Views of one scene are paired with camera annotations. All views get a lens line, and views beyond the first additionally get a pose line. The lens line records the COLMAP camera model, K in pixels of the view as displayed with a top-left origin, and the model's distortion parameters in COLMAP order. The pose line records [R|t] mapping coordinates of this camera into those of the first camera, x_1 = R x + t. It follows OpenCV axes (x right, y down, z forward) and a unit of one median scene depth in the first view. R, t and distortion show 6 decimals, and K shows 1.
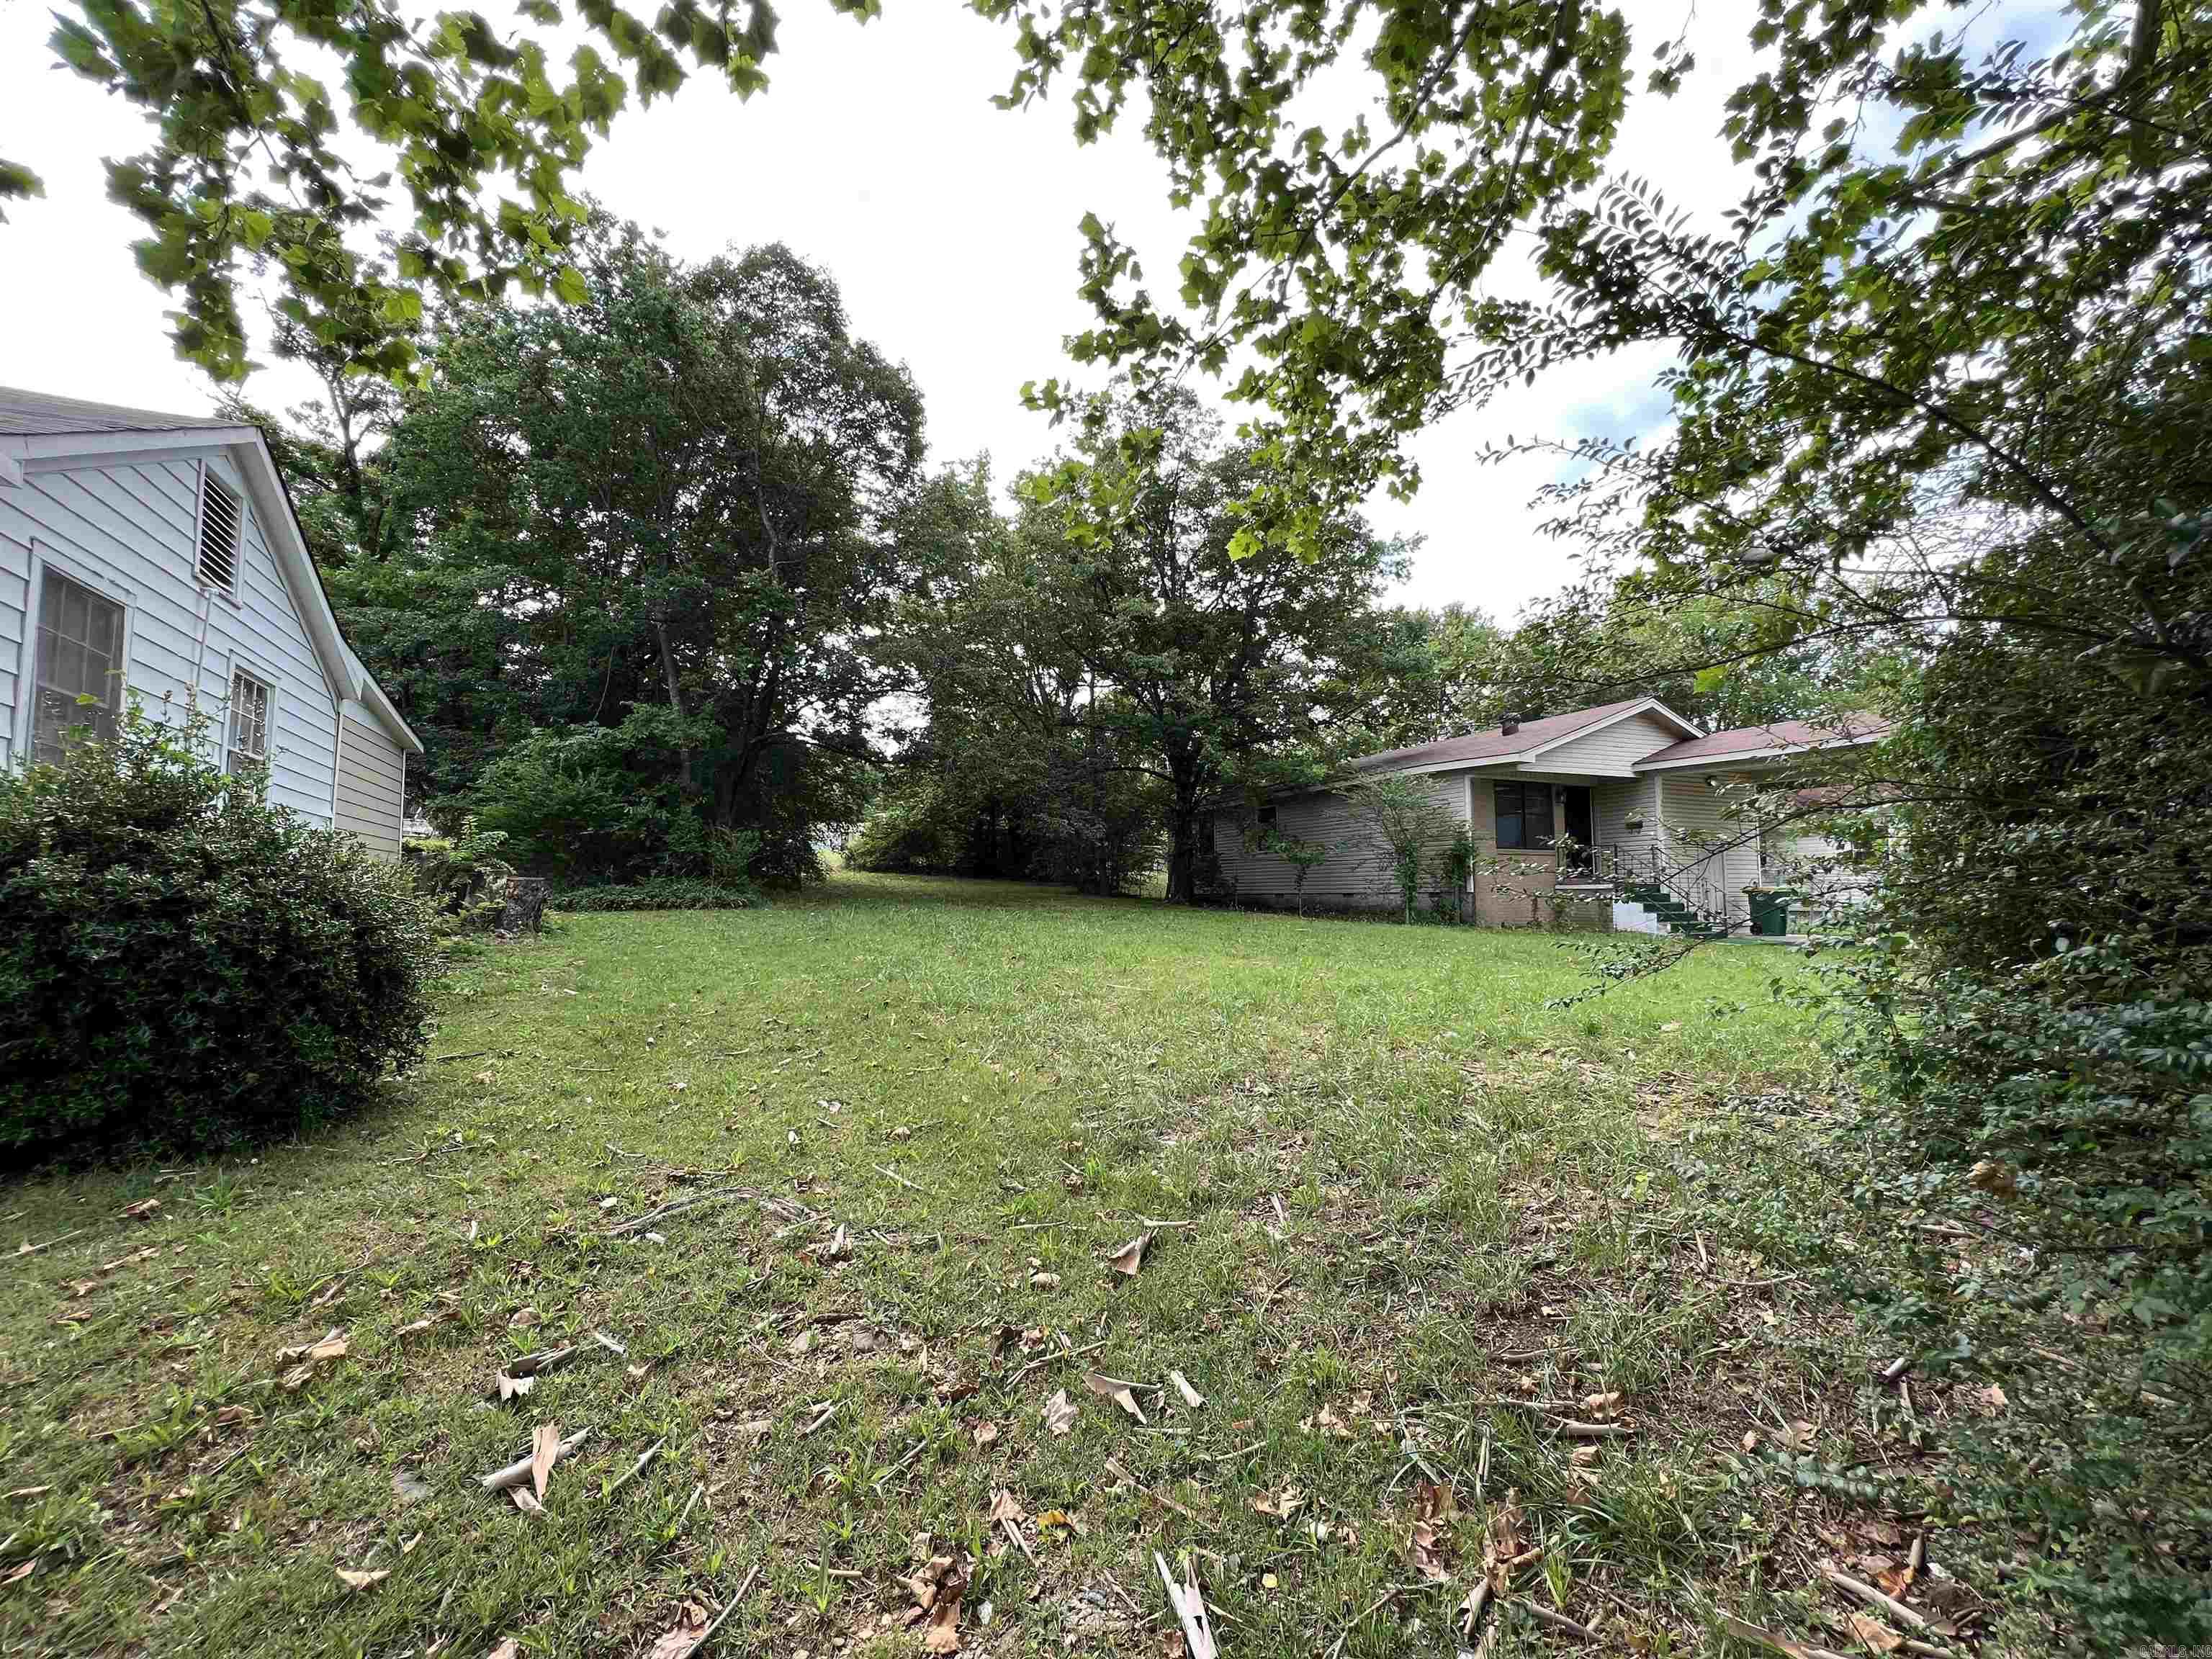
lens RADIAL K [[887.3, 0, 1112.8], [0, 887.3, 826.7], [0, 0, 1]] dist [-0.001853, -0.000370]
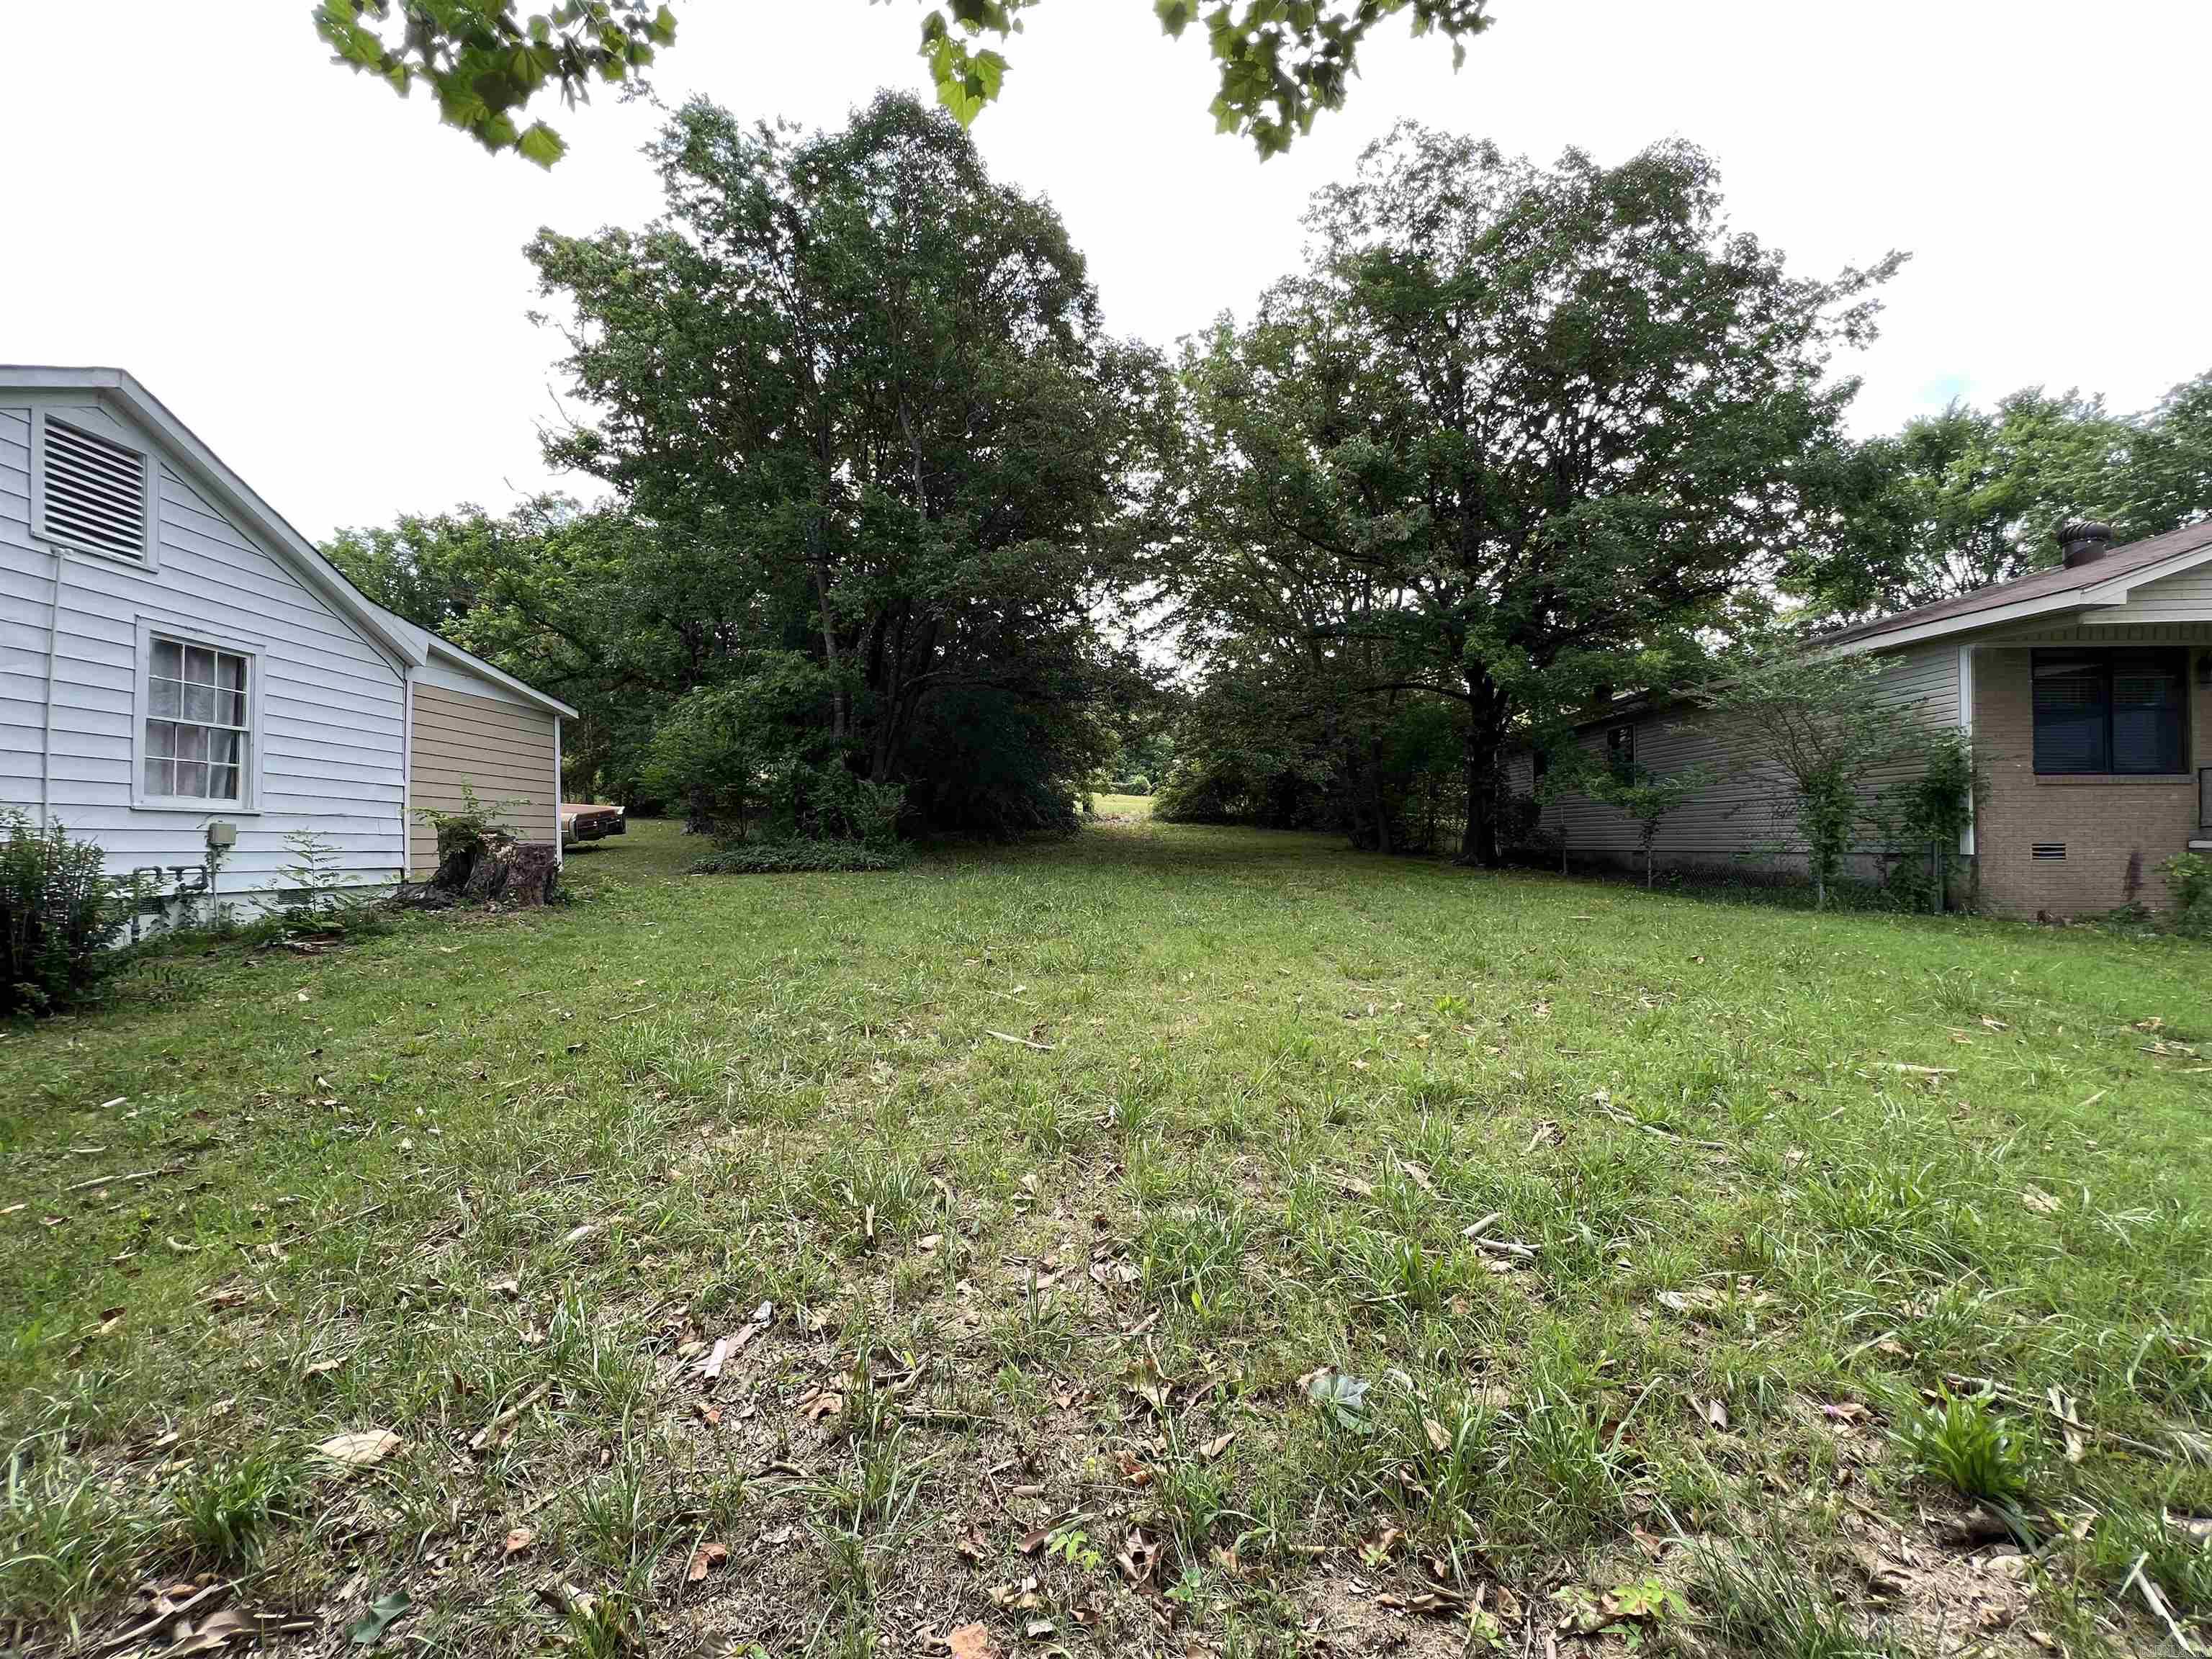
lens RADIAL K [[887.3, 0, 1099.0], [0, 887.3, 835.0], [0, 0, 1]] dist [-0.001853, -0.000370]
pose [[0.893838, -0.005803, -0.448352, 0.158079], [0.035943, 0.997626, 0.058743, 0.008477], [0.446947, -0.068622, 0.891925, 0.245950]]
